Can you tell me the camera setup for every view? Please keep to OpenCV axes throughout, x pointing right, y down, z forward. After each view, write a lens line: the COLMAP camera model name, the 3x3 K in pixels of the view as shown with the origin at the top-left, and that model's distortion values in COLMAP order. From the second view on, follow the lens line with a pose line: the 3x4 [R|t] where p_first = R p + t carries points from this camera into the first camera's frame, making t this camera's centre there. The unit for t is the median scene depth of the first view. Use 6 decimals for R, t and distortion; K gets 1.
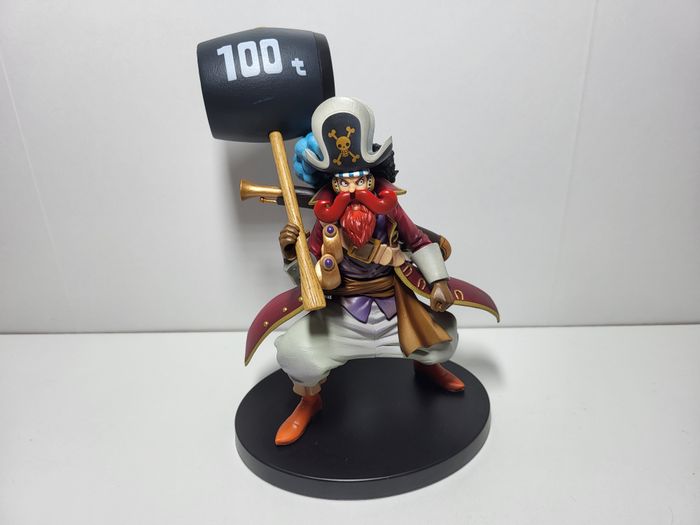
lens RADIAL K [[559.3, 0, 350.0], [0, 559.3, 262.5], [0, 0, 1]] dist [0.002341, 0.000287]
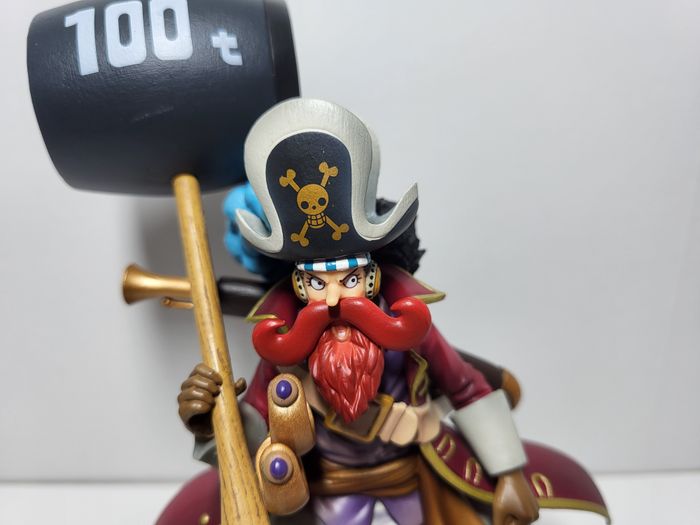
lens RADIAL K [[593.2, 0, 350.0], [0, 593.2, 262.5], [0, 0, 1]] dist [-0.076970, -0.002782]
pose [[0.999934, -0.001764, 0.011396, 0.011952], [0.002812, 0.995693, -0.092665, -0.111821], [-0.011184, 0.092691, 0.995632, 0.501357]]
